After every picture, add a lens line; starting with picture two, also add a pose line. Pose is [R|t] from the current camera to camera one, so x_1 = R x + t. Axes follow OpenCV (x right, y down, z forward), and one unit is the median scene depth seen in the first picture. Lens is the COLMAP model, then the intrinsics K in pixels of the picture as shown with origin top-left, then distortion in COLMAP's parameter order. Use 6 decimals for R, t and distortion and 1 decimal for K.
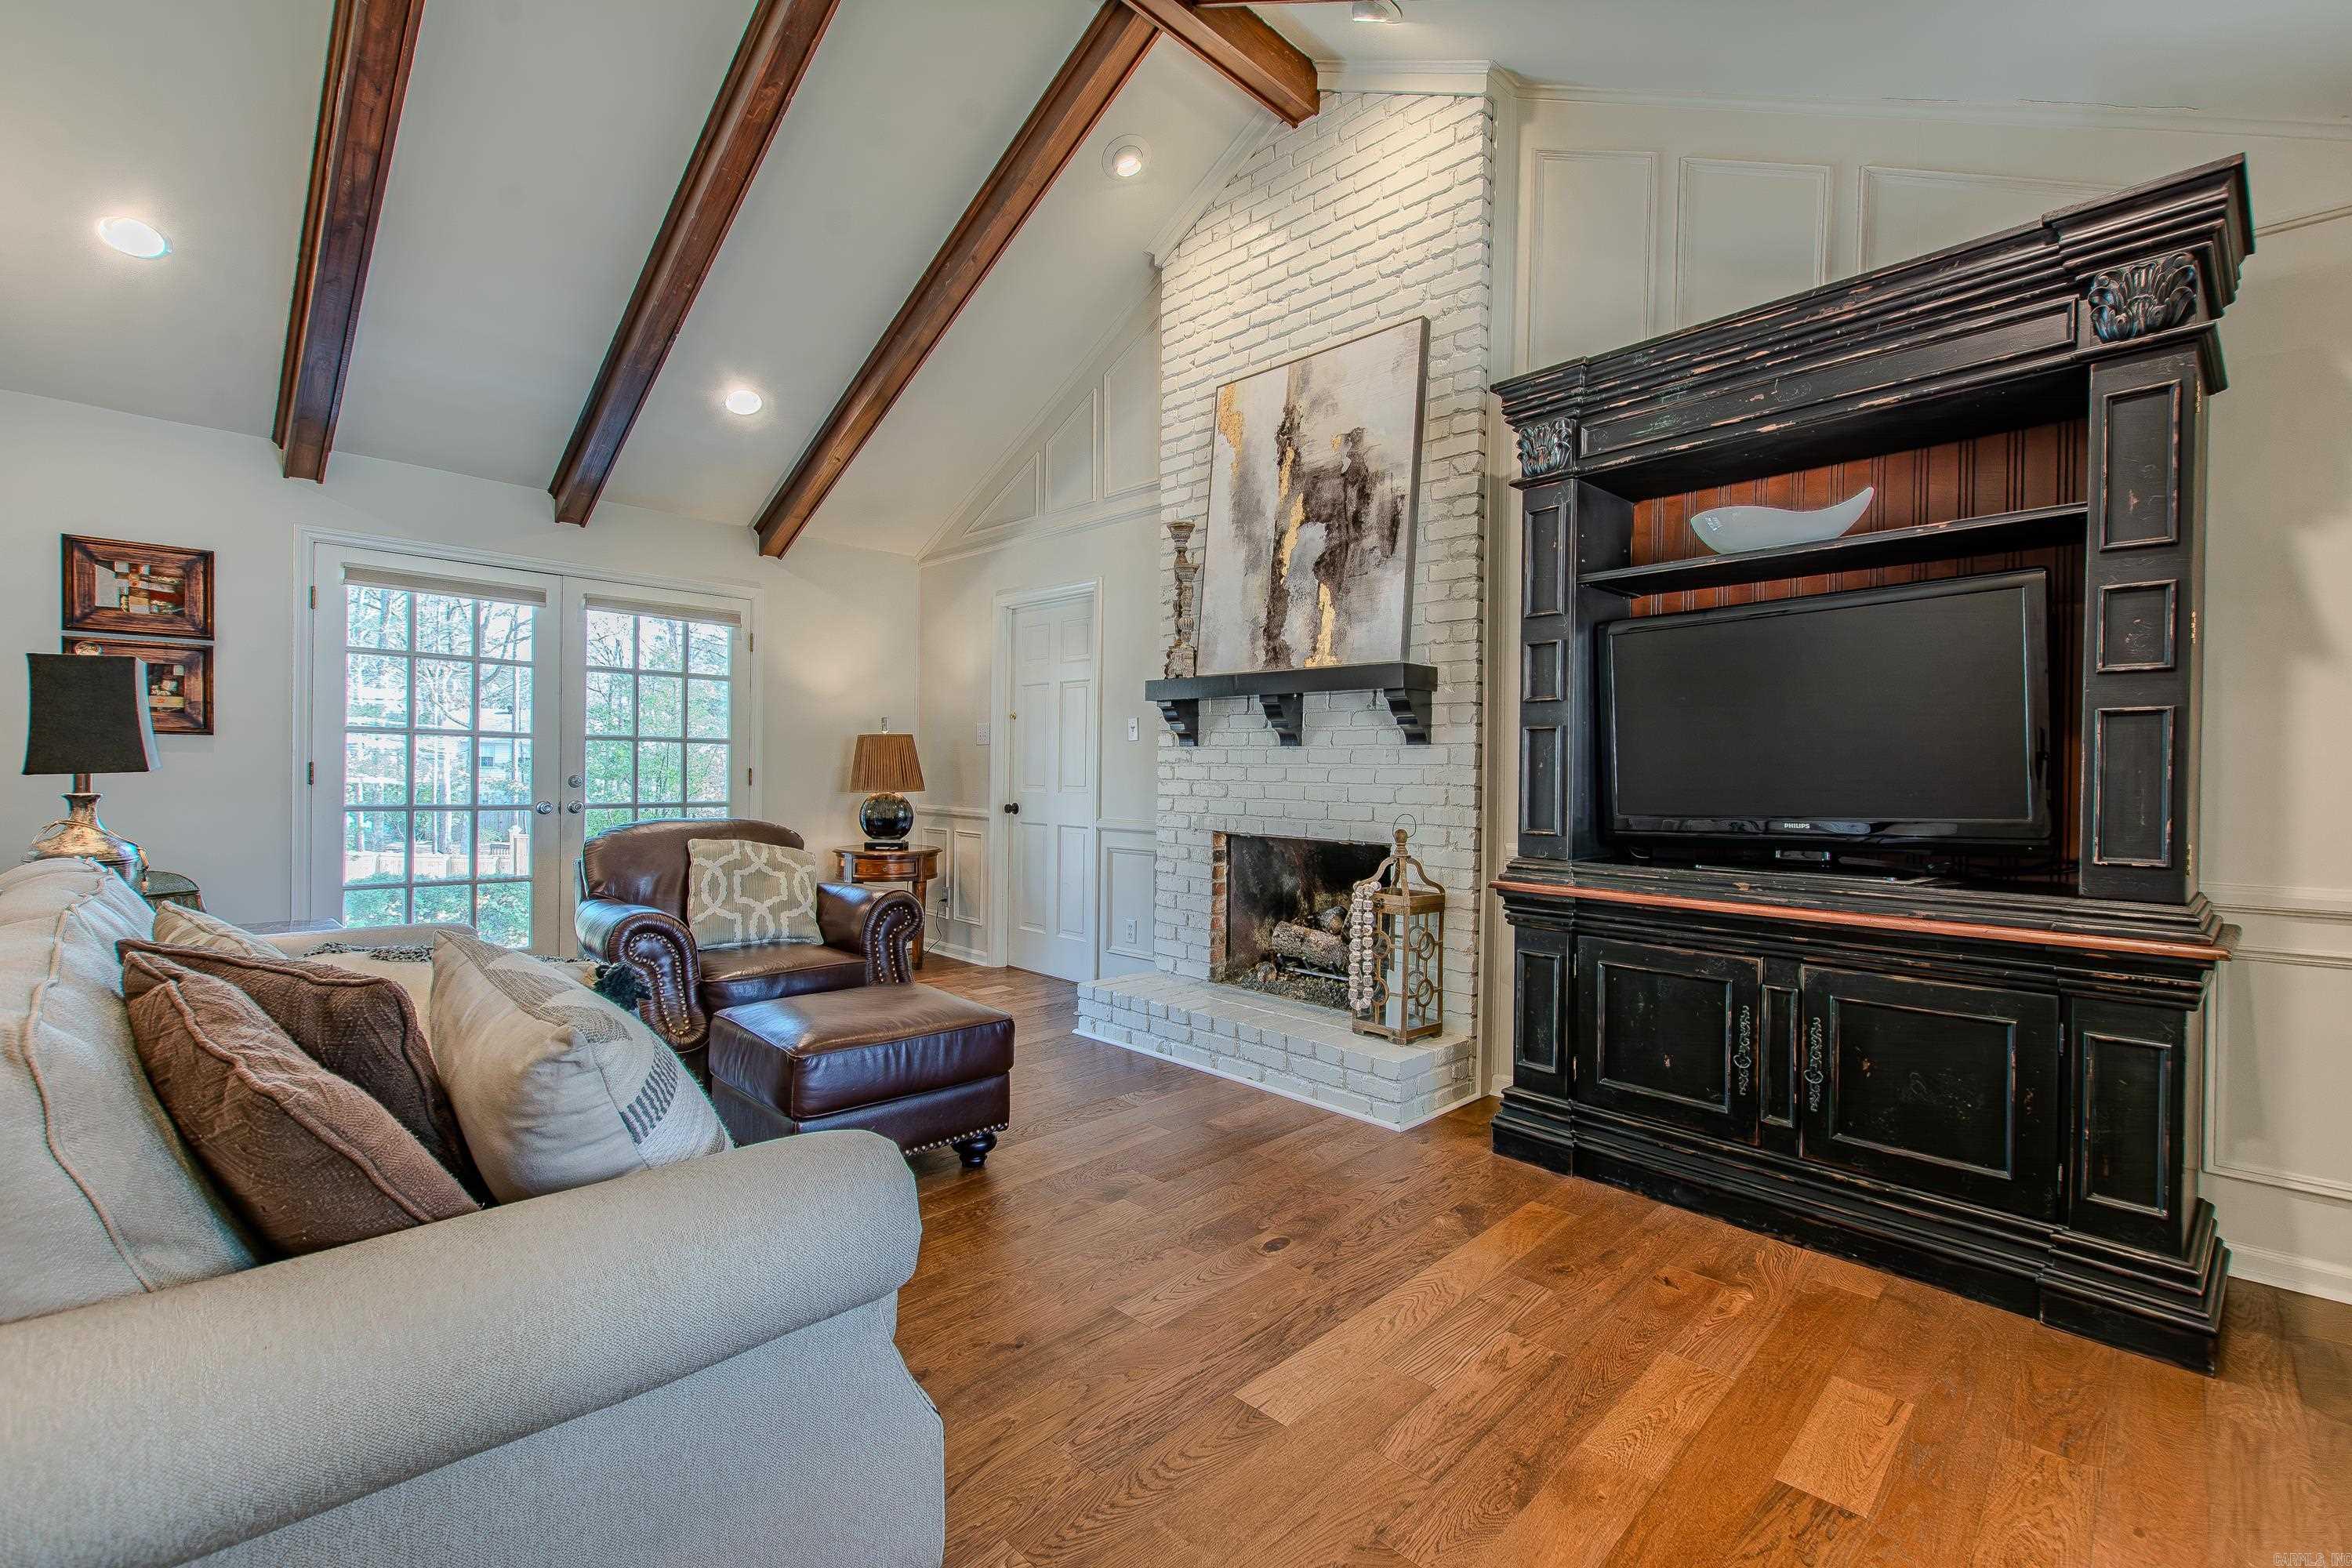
lens RADIAL K [[1027.7, 0, 1197.3], [0, 1027.7, 777.7], [0, 0, 1]] dist [-0.002201, -0.002237]
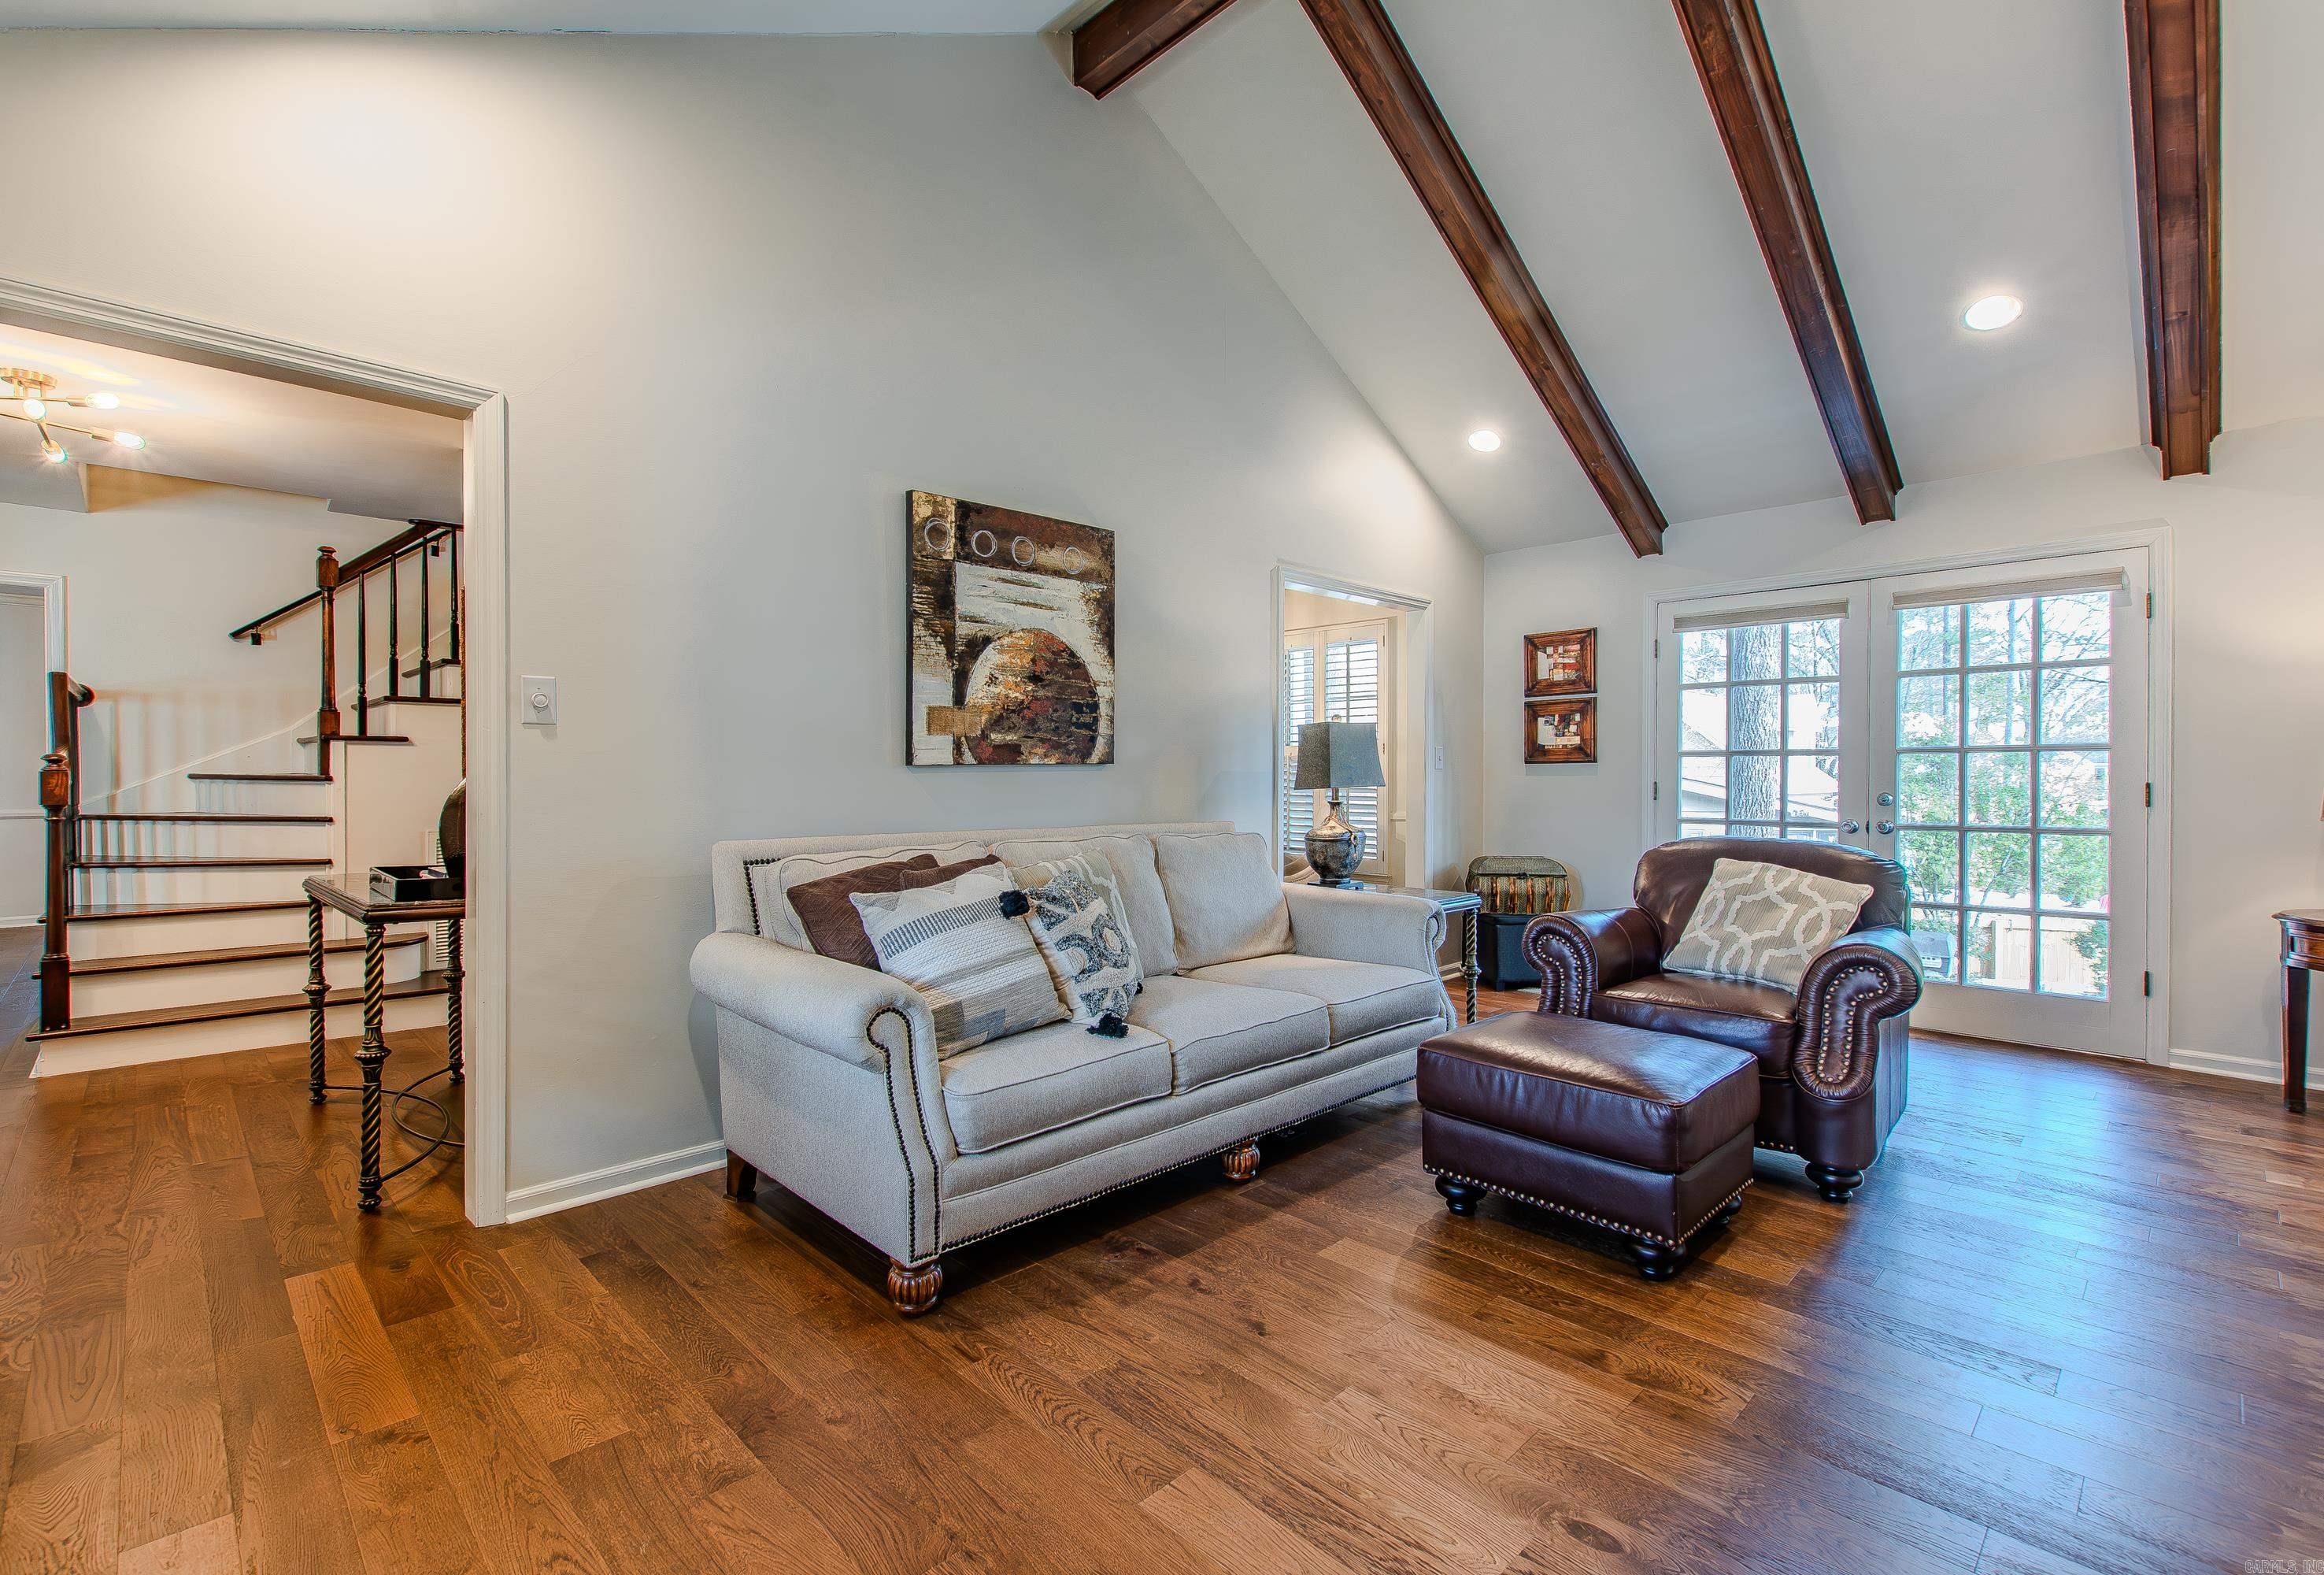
lens RADIAL K [[1028.3, 0, 1112.3], [0, 1028.3, 781.4], [0, 0, 1]] dist [0.002096, -0.000577]
pose [[-0.057820, -0.013802, -0.998232, 0.448032], [-0.007570, 0.999882, -0.013386, 0.006059], [0.998298, 0.006783, -0.057918, 0.462305]]
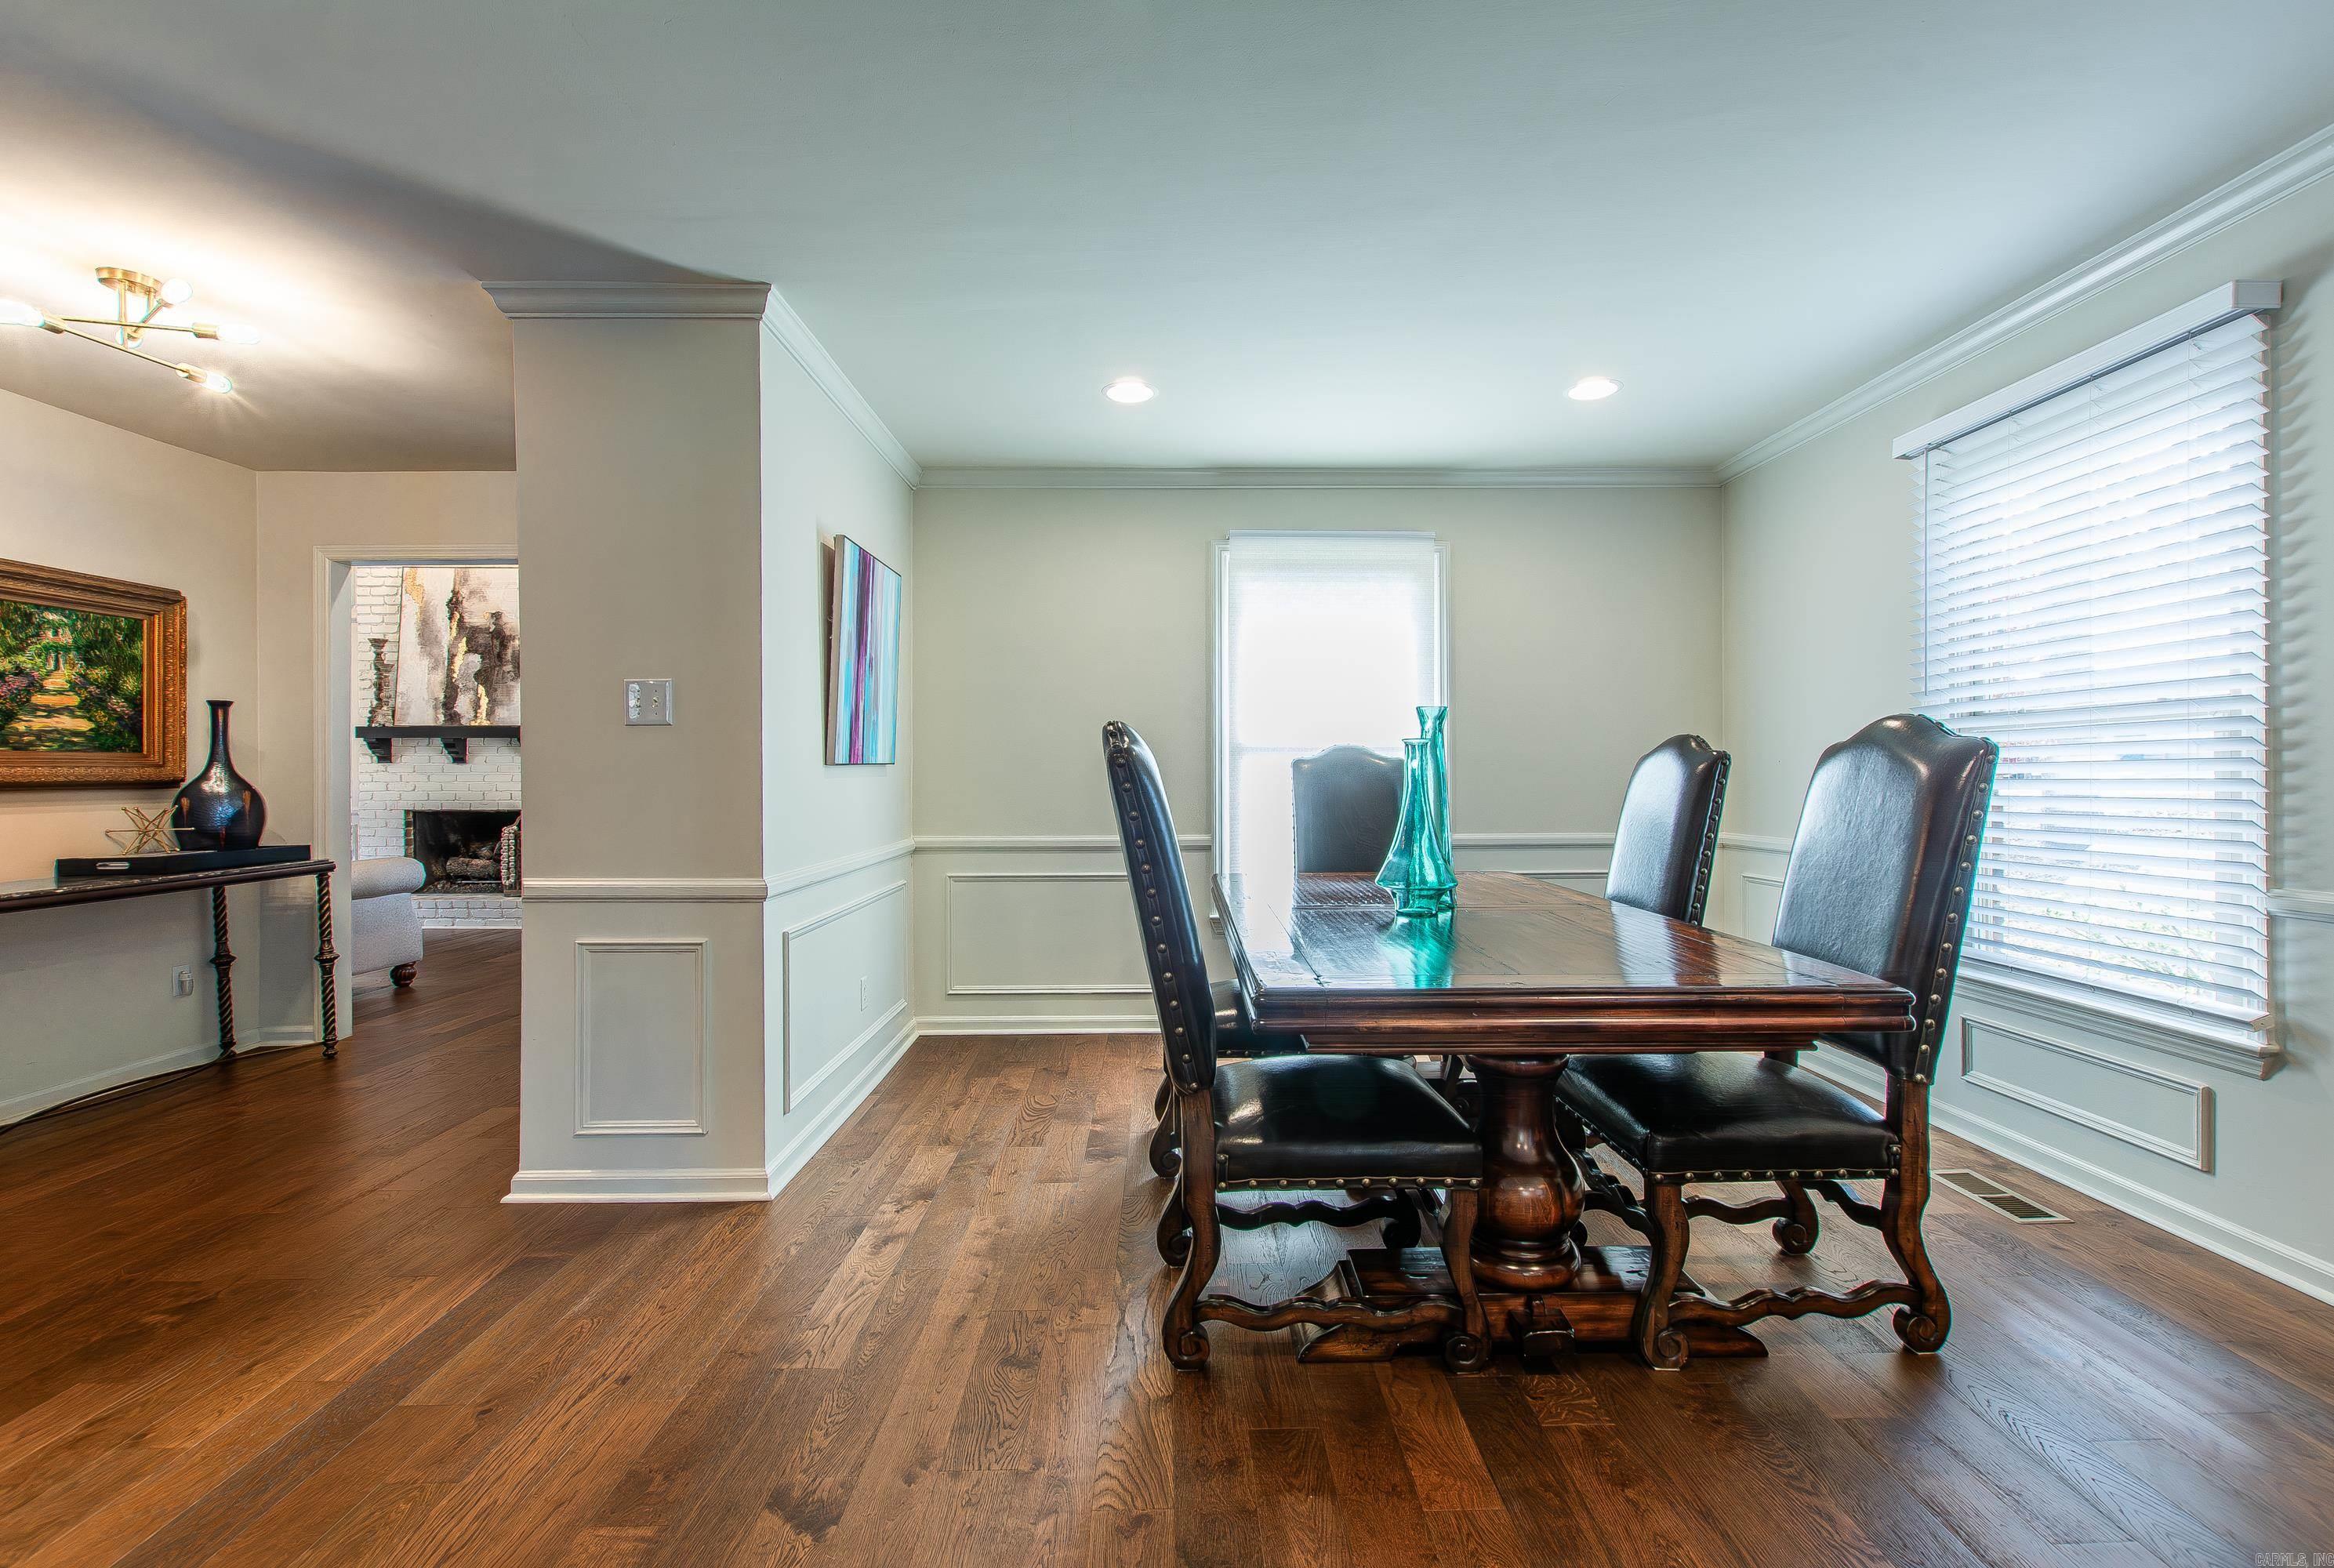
lens RADIAL K [[1032.5, 0, 1180.4], [0, 1032.5, 780.1], [0, 0, 1]] dist [0.002096, -0.000577]
pose [[0.707146, -0.018701, 0.706820, -0.343637], [0.016721, 0.999813, 0.009724, 0.004970], [-0.706869, 0.004942, 0.707327, -1.416443]]
